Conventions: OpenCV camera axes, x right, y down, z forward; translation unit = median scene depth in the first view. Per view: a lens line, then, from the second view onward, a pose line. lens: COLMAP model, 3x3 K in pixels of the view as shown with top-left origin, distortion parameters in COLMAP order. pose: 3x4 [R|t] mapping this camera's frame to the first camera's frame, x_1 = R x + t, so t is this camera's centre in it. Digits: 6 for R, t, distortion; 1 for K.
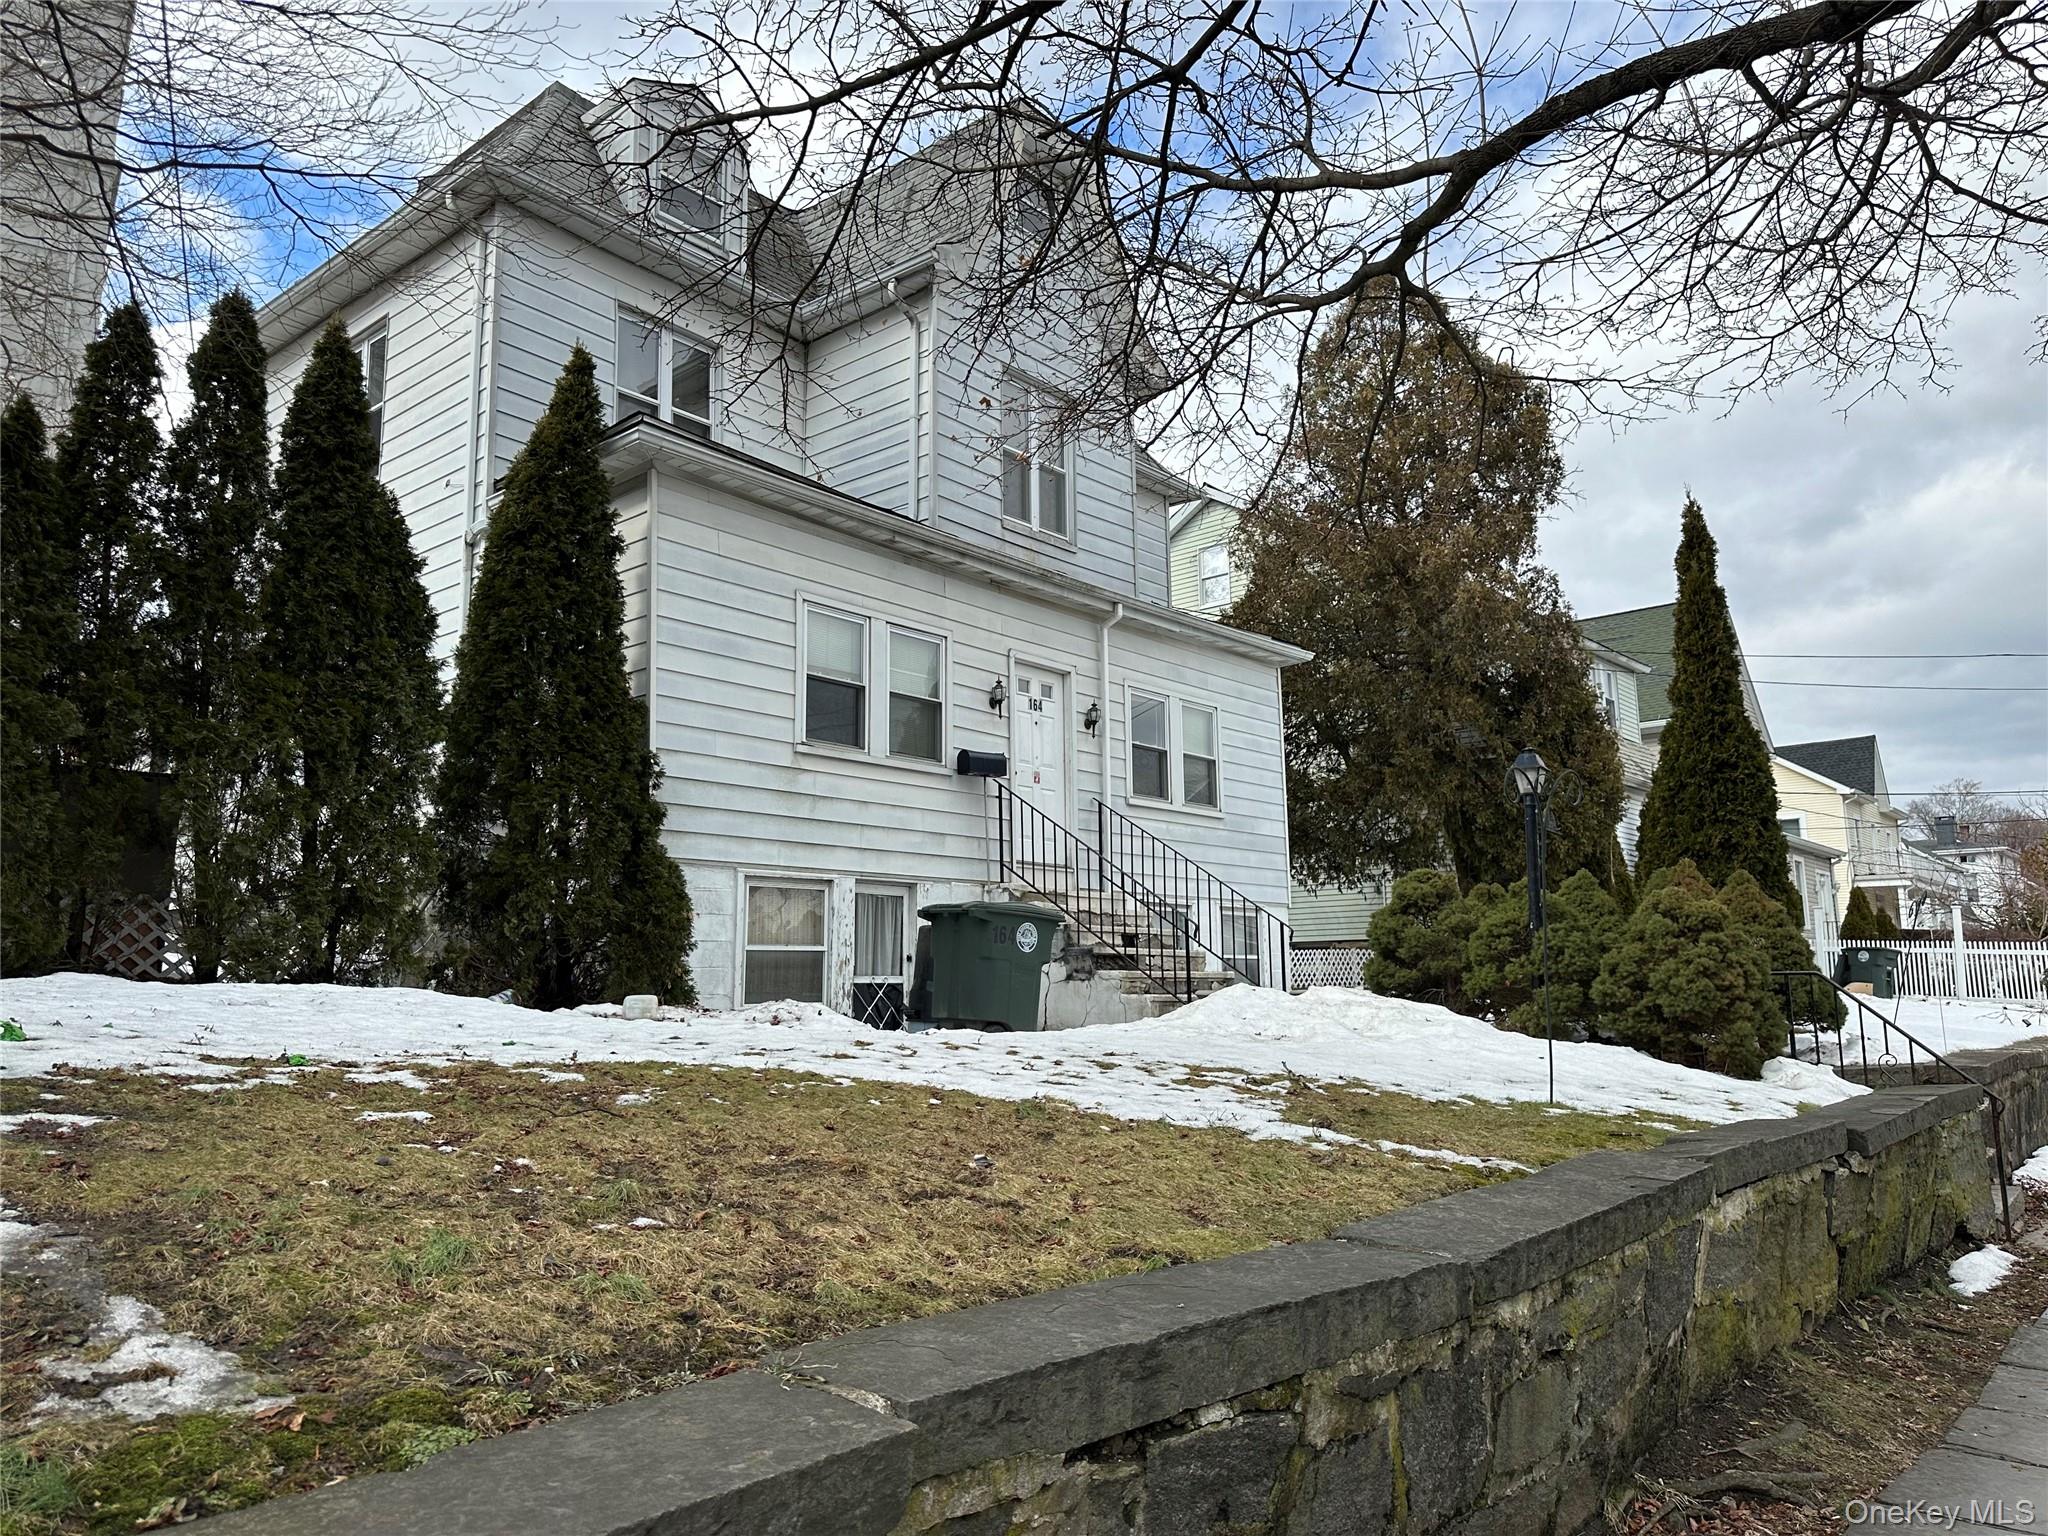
lens RADIAL K [[1435.6, 0, 1023.6], [0, 1435.6, 770.3], [0, 0, 1]] dist [-0.004595, -0.002064]
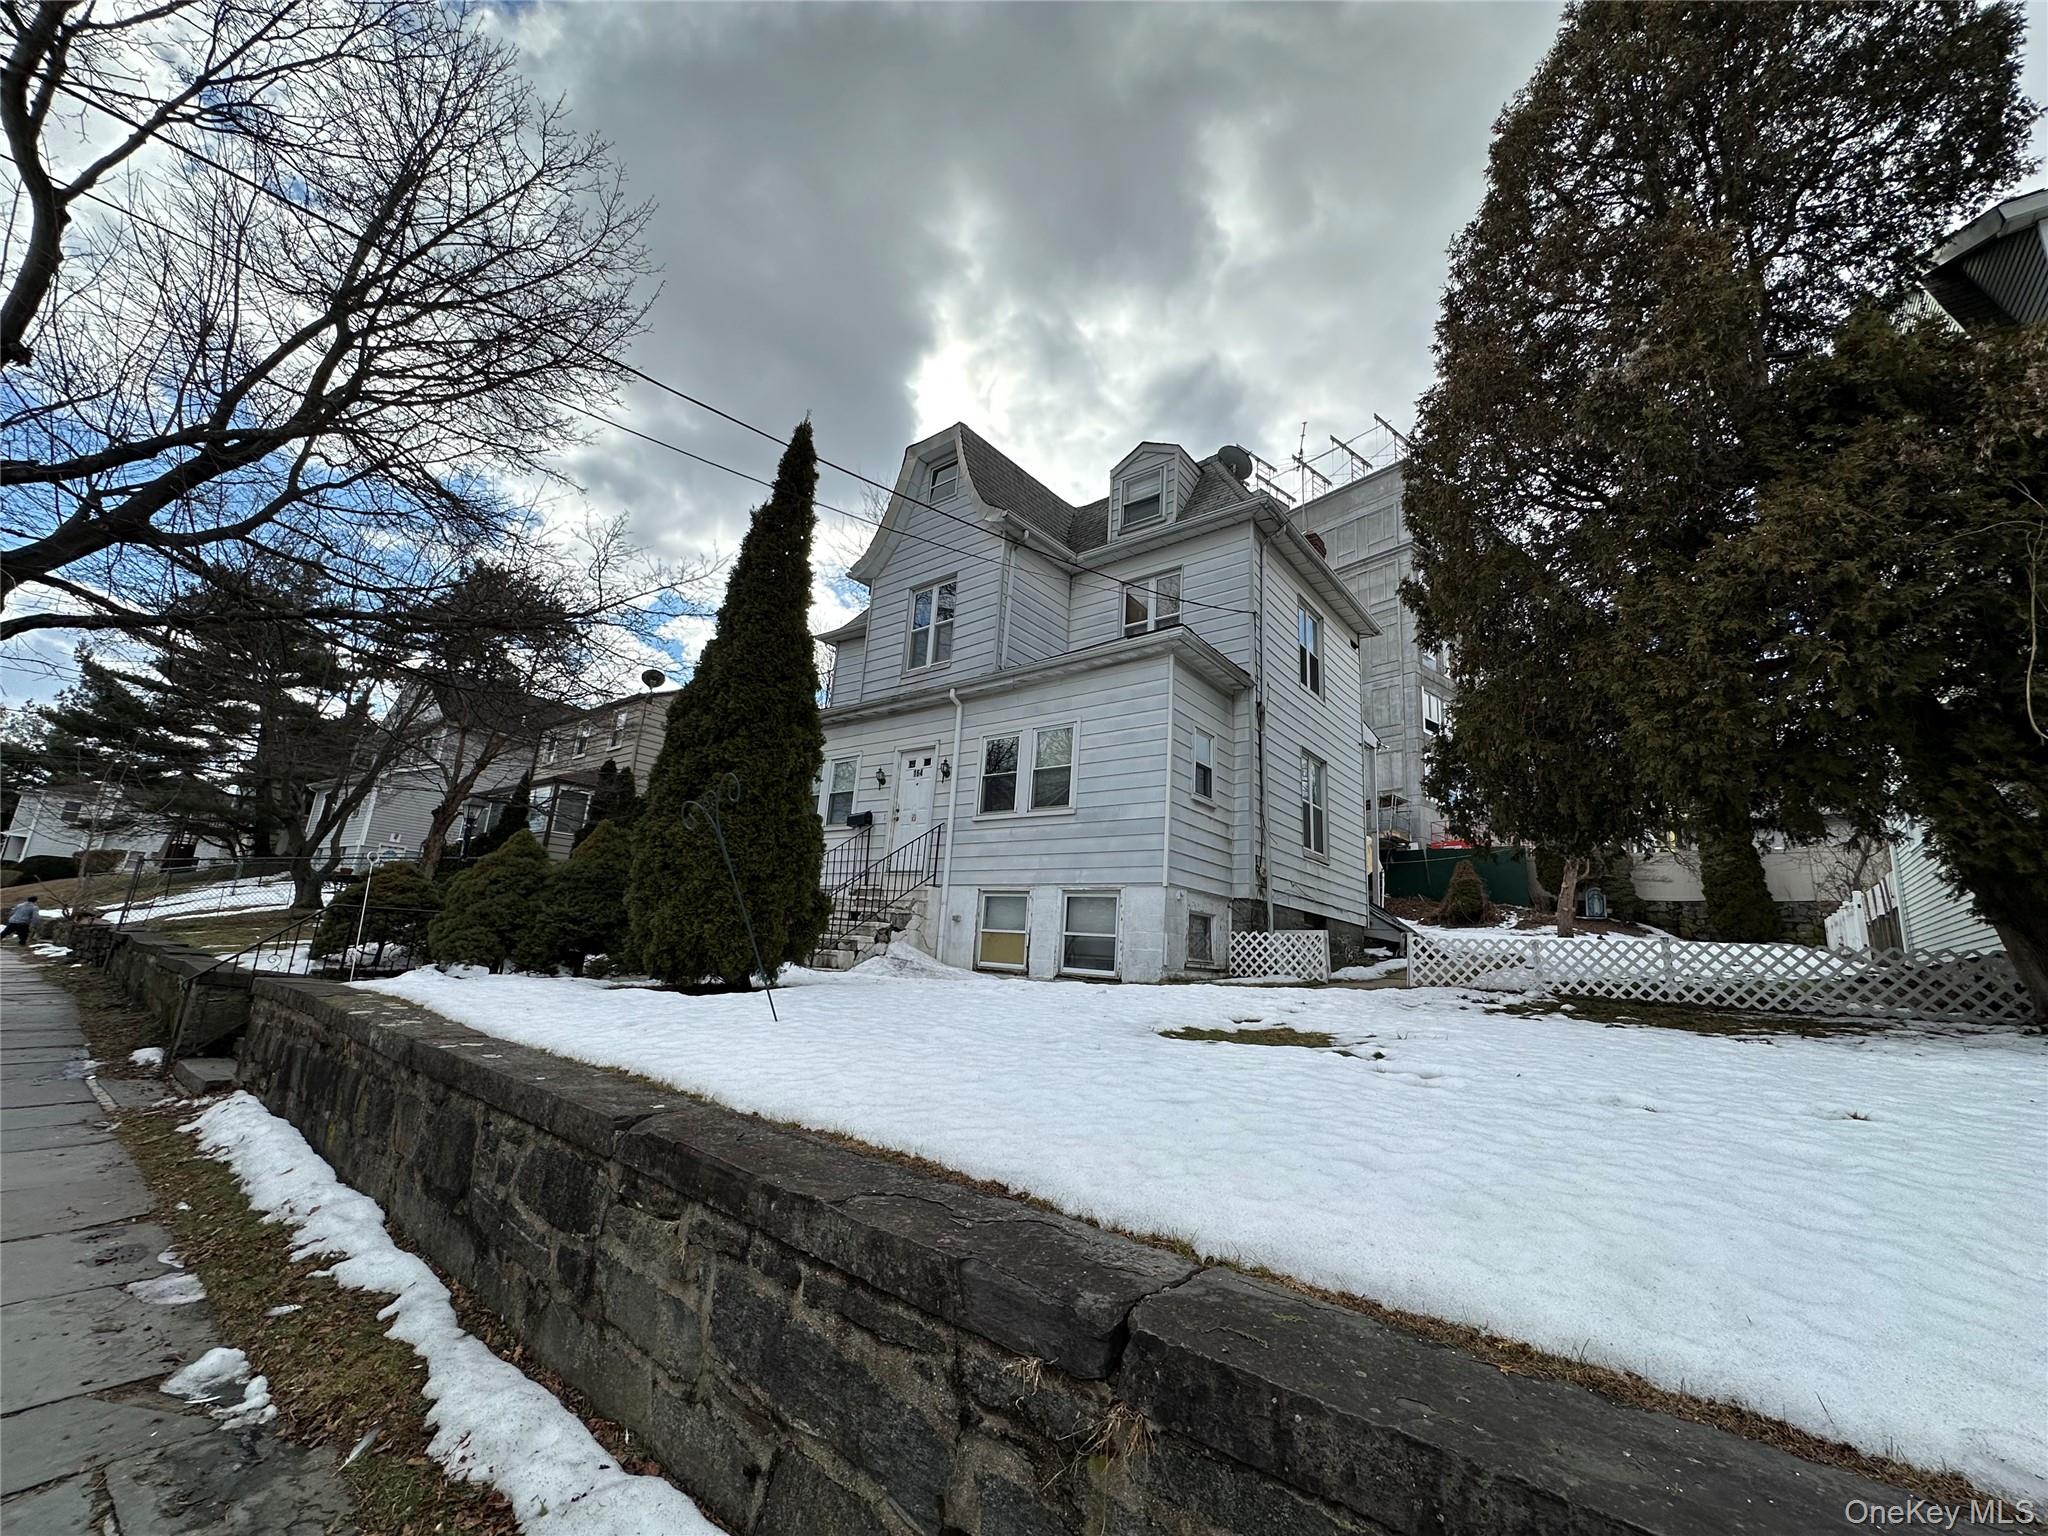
lens RADIAL K [[823.5, 0, 1024.8], [0, 823.5, 765.6], [0, 0, 1]] dist [-0.000572, -0.000021]
pose [[0.019531, -0.220959, -0.975087, 0.837621], [0.083033, 0.972263, -0.218656, 0.145242], [0.996355, -0.076694, 0.037336, 0.990572]]
